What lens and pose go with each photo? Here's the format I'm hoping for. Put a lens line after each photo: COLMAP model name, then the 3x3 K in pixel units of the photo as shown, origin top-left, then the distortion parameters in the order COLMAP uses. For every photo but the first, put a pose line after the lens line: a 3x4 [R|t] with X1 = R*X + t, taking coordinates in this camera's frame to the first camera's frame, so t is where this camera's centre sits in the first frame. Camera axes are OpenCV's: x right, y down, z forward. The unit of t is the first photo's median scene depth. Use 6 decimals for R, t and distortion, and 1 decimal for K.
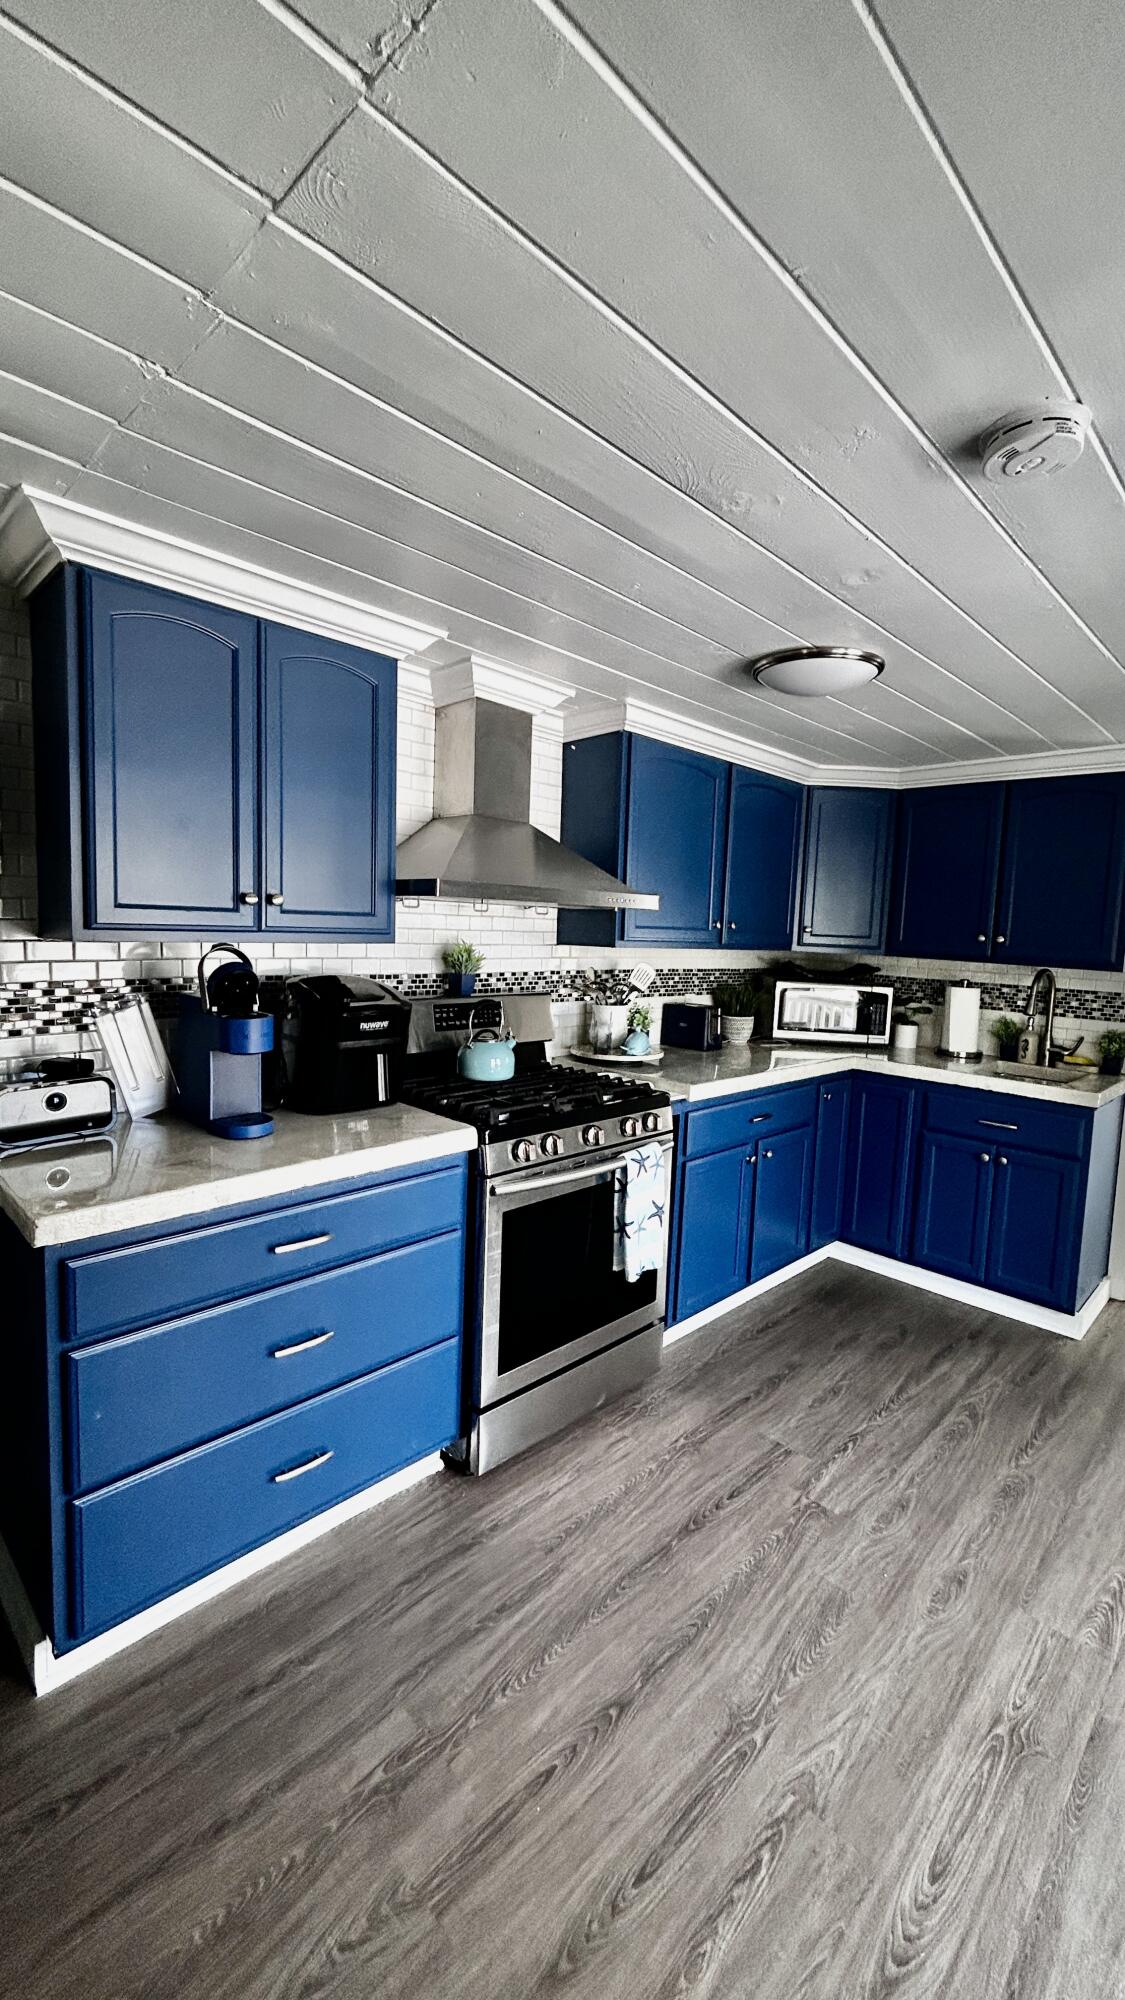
lens RADIAL K [[809.2, 0, 566.2], [0, 809.2, 991.3], [0, 0, 1]] dist [-0.001735, 0.000377]
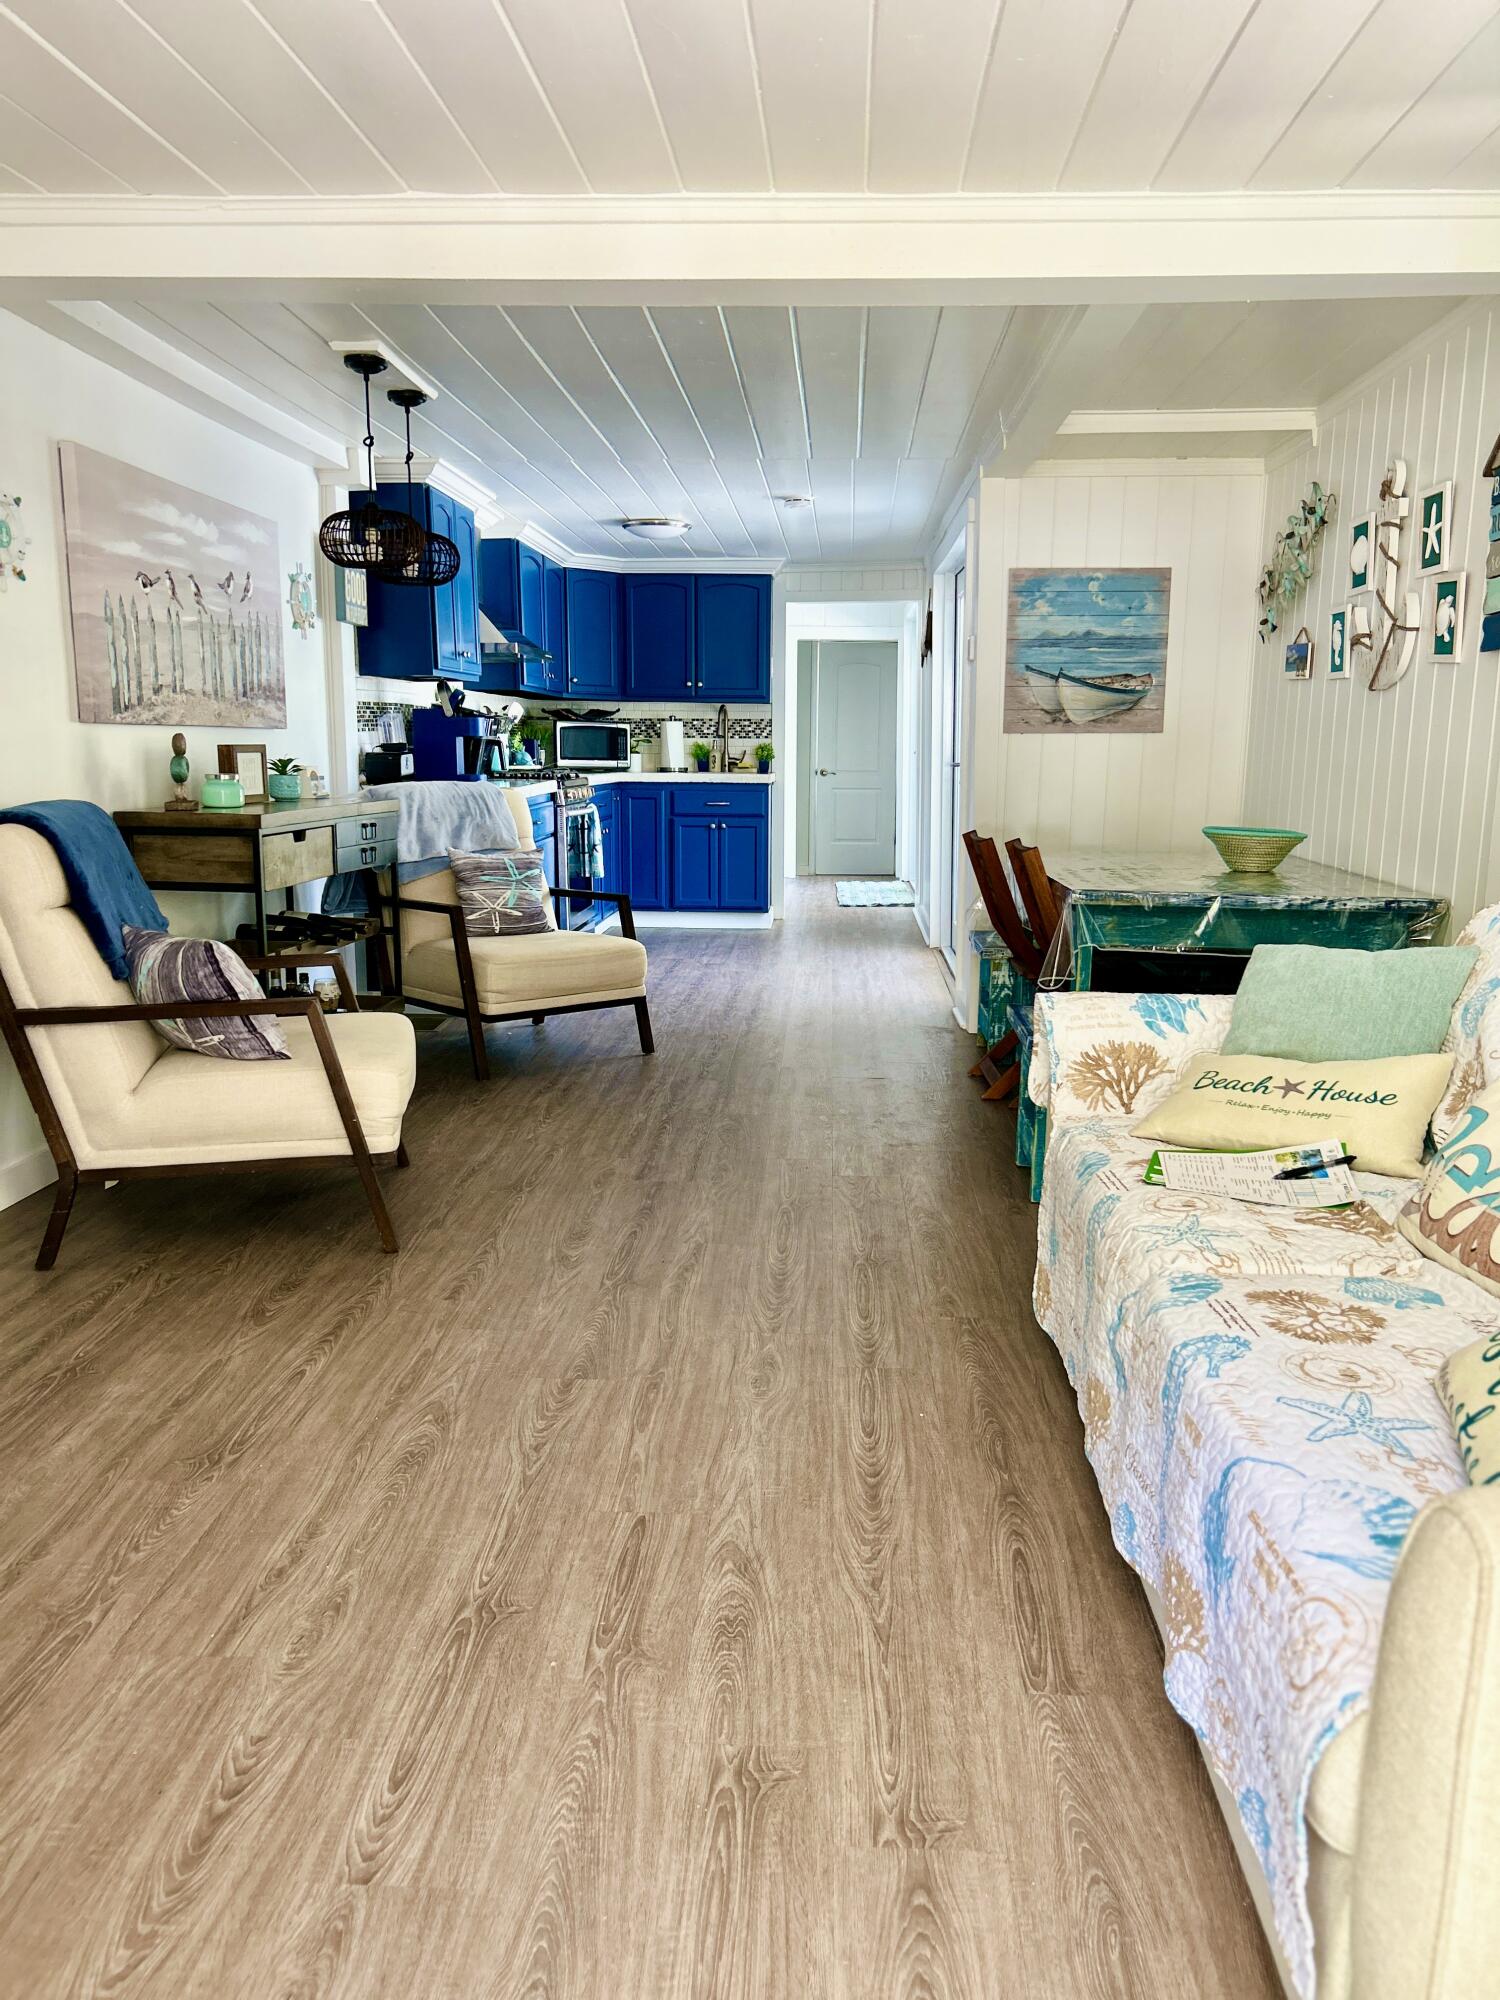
lens RADIAL K [[1518.5, 0, 781.8], [0, 1518.5, 1028.1], [0, 0, 1]] dist [0.051679, -0.062945]
pose [[0.739020, -0.159064, 0.654636, -1.416587], [0.078213, 0.985413, 0.151141, 0.161452], [-0.669128, -0.060495, 0.740681, -1.335131]]
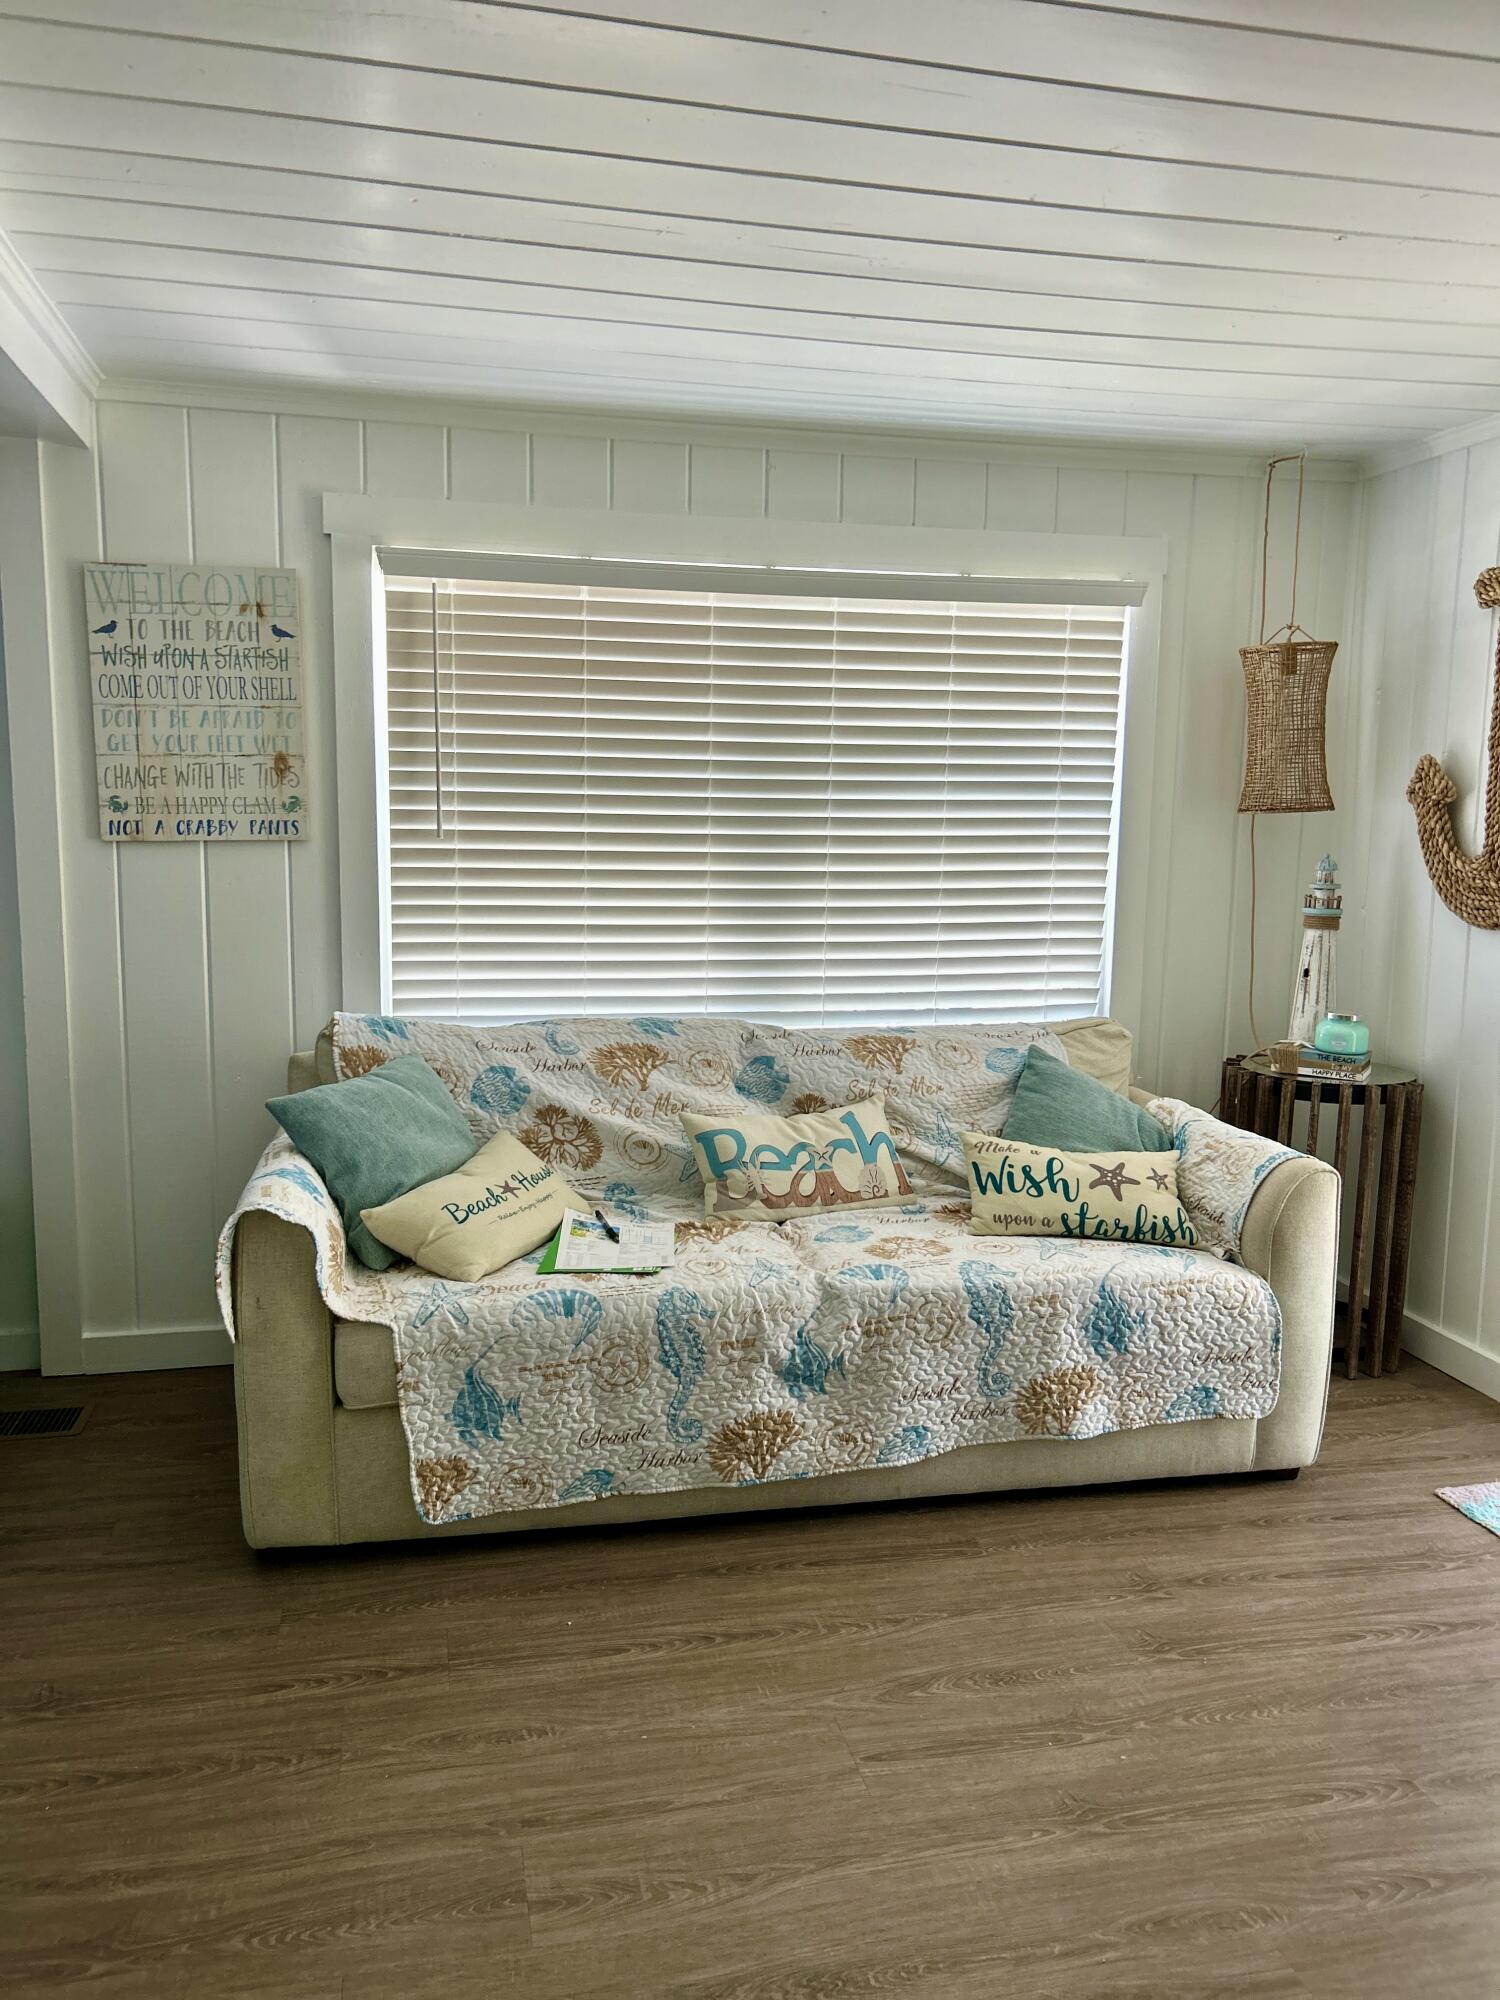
lens RADIAL K [[1518.5, 0, 743.6], [0, 1518.5, 1019.2], [0, 0, 1]] dist [0.051679, -0.062945]
pose [[-0.839569, -0.125279, 0.528611, -1.296774], [-0.000472, 0.973215, 0.229898, 0.006136], [-0.543253, 0.192766, -0.817140, -0.177003]]
